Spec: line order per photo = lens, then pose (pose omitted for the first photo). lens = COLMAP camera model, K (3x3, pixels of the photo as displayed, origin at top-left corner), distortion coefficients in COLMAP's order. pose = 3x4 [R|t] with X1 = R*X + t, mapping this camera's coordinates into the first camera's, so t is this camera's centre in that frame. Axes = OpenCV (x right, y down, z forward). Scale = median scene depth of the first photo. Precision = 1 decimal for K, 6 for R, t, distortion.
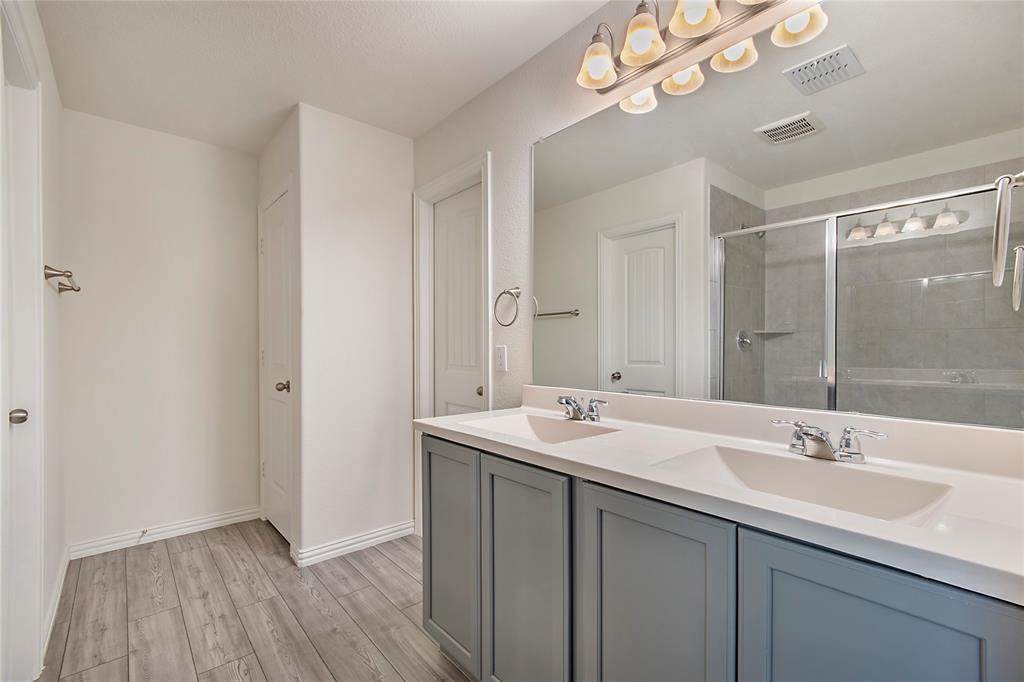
lens RADIAL K [[452.5, 0, 516.5], [0, 452.5, 350.7], [0, 0, 1]] dist [0.003442, -0.002621]
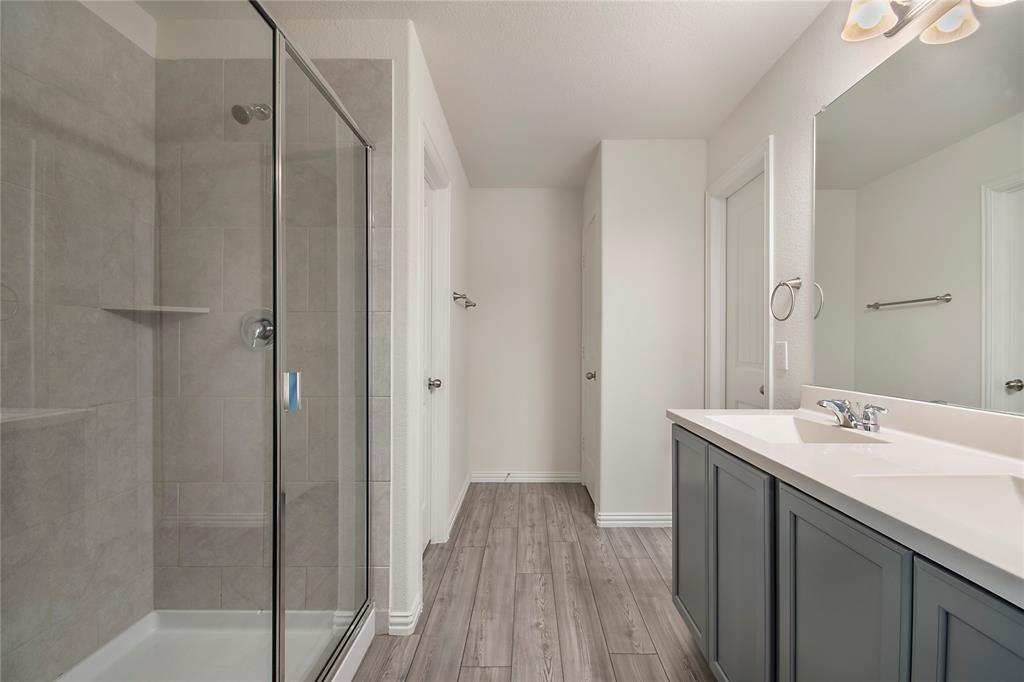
lens RADIAL K [[452.5, 0, 521.1], [0, 452.5, 344.2], [0, 0, 1]] dist [0.003442, -0.002621]
pose [[0.748482, 0.002867, -0.663148, 0.179548], [-0.008034, 0.999956, -0.004745, 0.002364], [0.663106, 0.008880, 0.748473, -0.042794]]
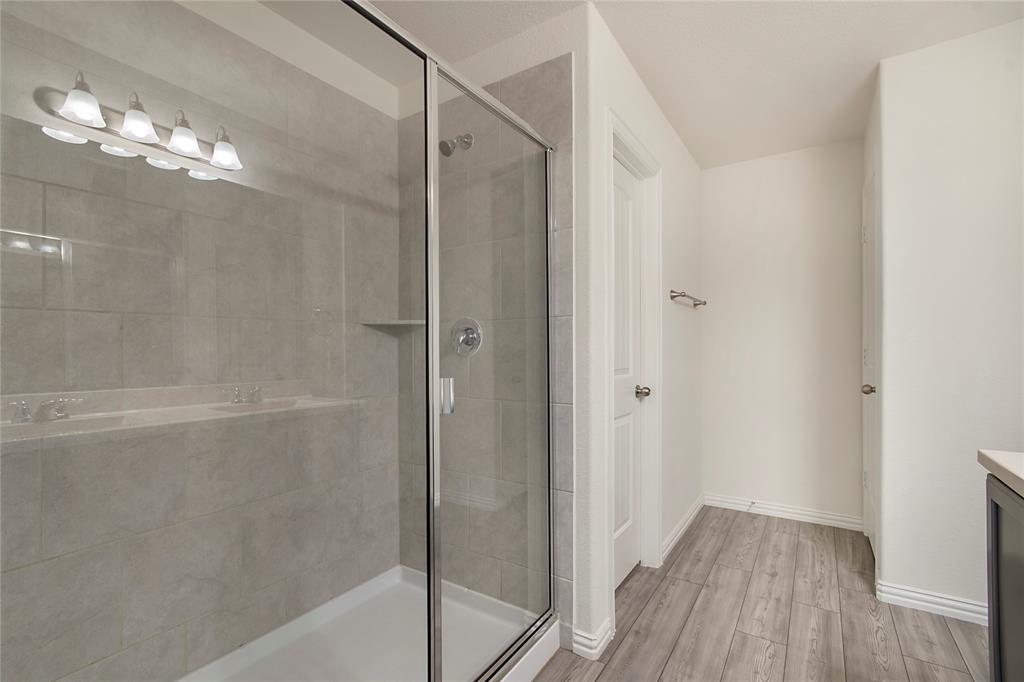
lens RADIAL K [[452.5, 0, 511.1], [0, 452.5, 348.2], [0, 0, 1]] dist [0.003442, -0.002621]
pose [[0.263470, -0.000727, -0.964667, 0.188988], [-0.000967, 0.999999, -0.001017, -0.000747], [0.964667, 0.001201, 0.263469, 0.104614]]
